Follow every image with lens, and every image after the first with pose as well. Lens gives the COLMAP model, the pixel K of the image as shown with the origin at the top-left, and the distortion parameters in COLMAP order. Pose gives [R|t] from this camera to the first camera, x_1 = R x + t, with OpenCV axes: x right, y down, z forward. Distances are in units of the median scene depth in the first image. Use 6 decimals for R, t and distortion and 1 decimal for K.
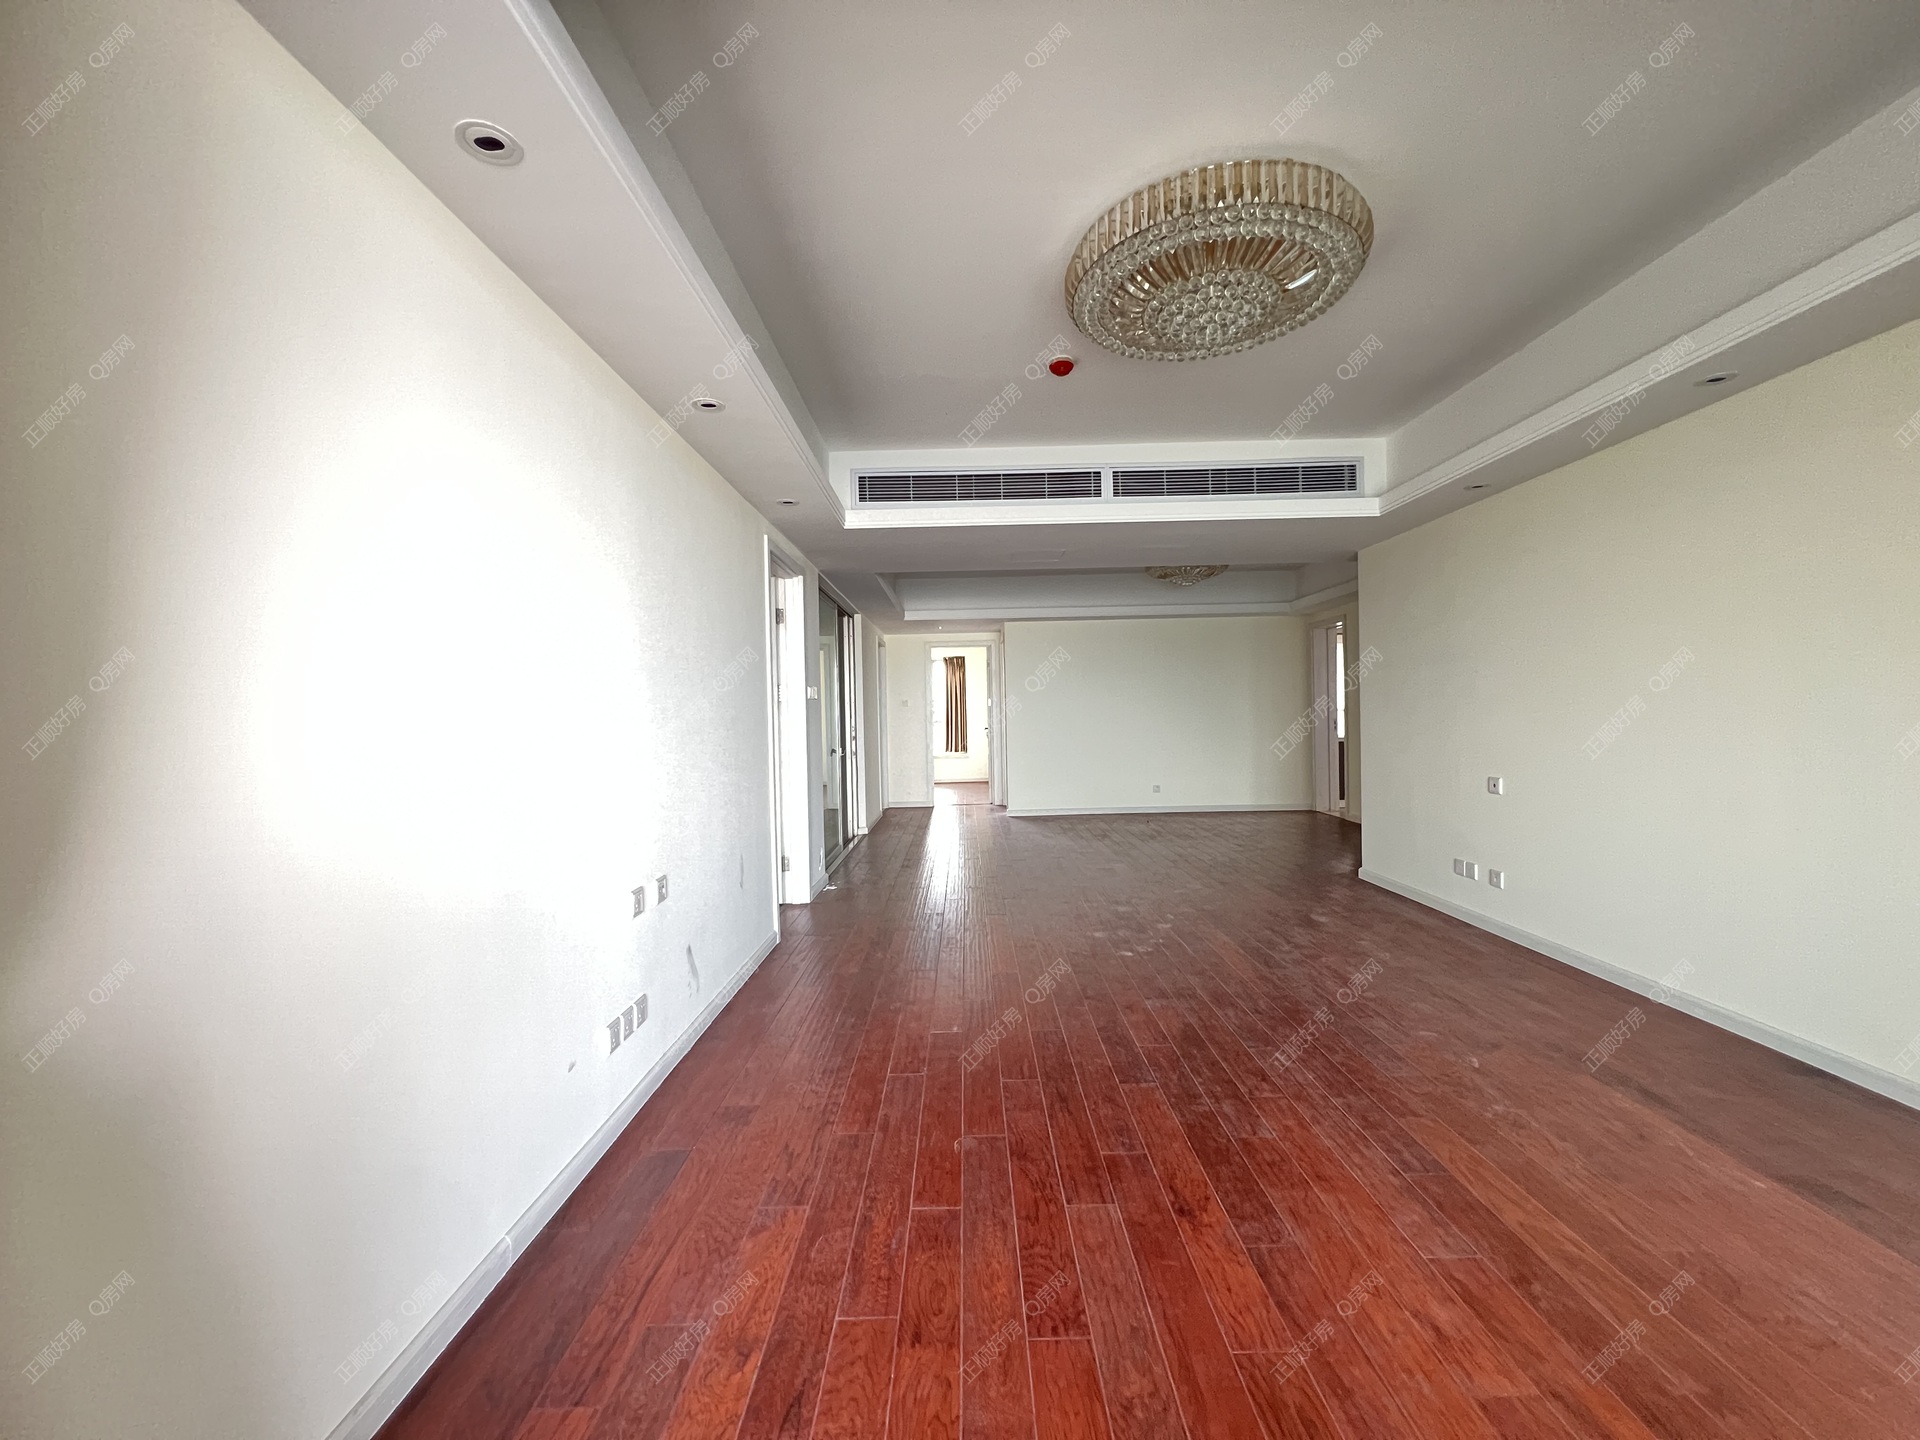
lens RADIAL K [[769.6, 0, 965.0], [0, 769.6, 723.0], [0, 0, 1]] dist [-0.000618, -0.000164]
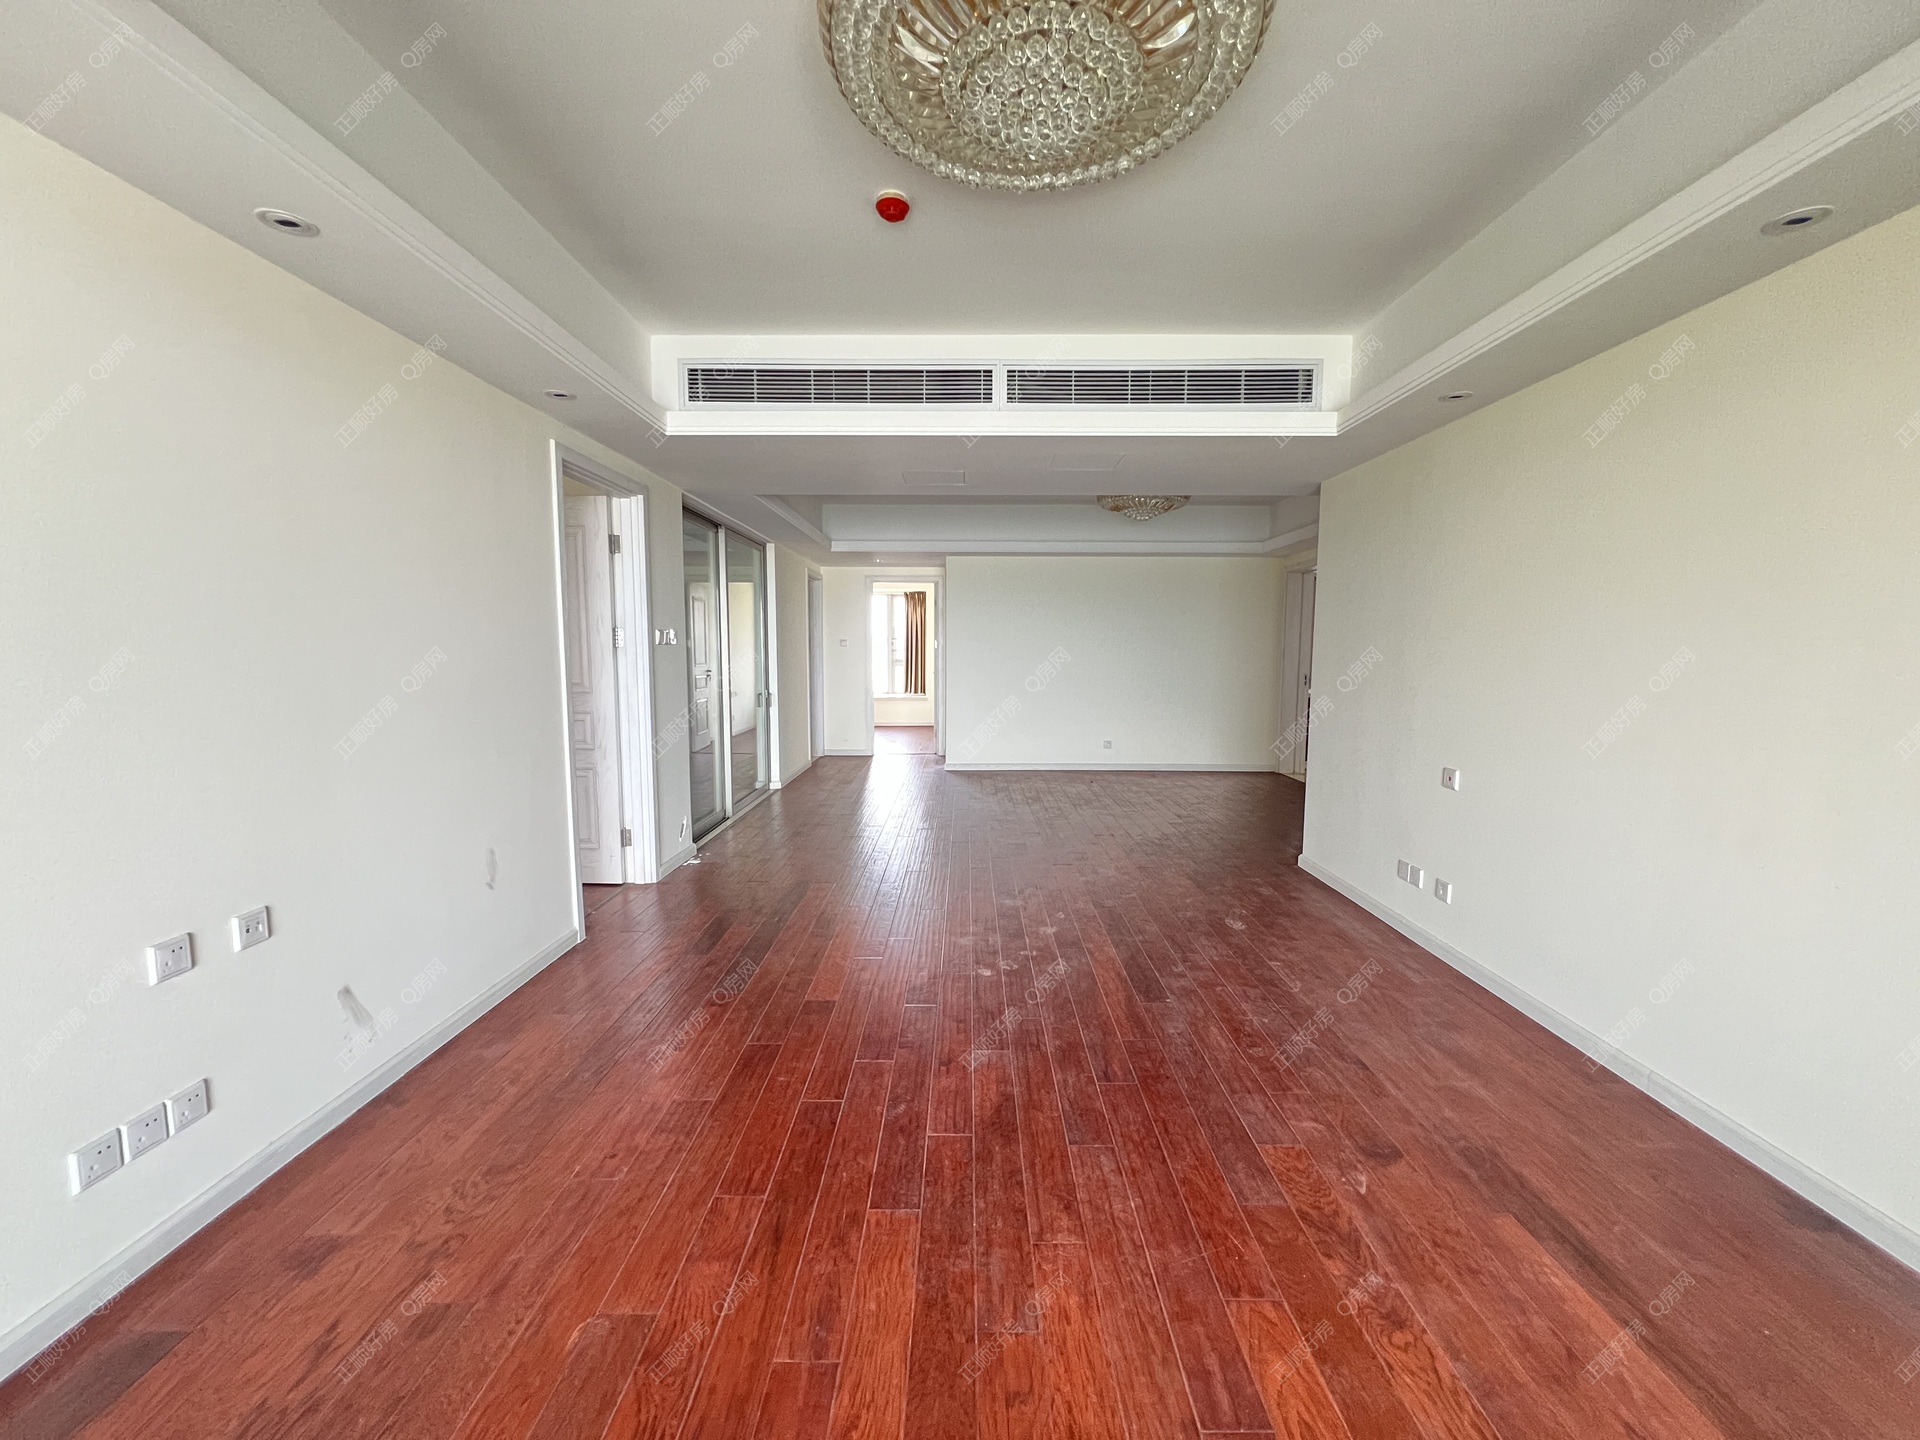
lens RADIAL K [[769.6, 0, 965.0], [0, 769.6, 723.0], [0, 0, 1]] dist [-0.000618, -0.000164]
pose [[0.999680, 0.025242, 0.001454, 0.157083], [-0.025272, 0.995886, 0.087024, -0.031677], [0.000748, -0.087033, 0.996205, 0.176302]]
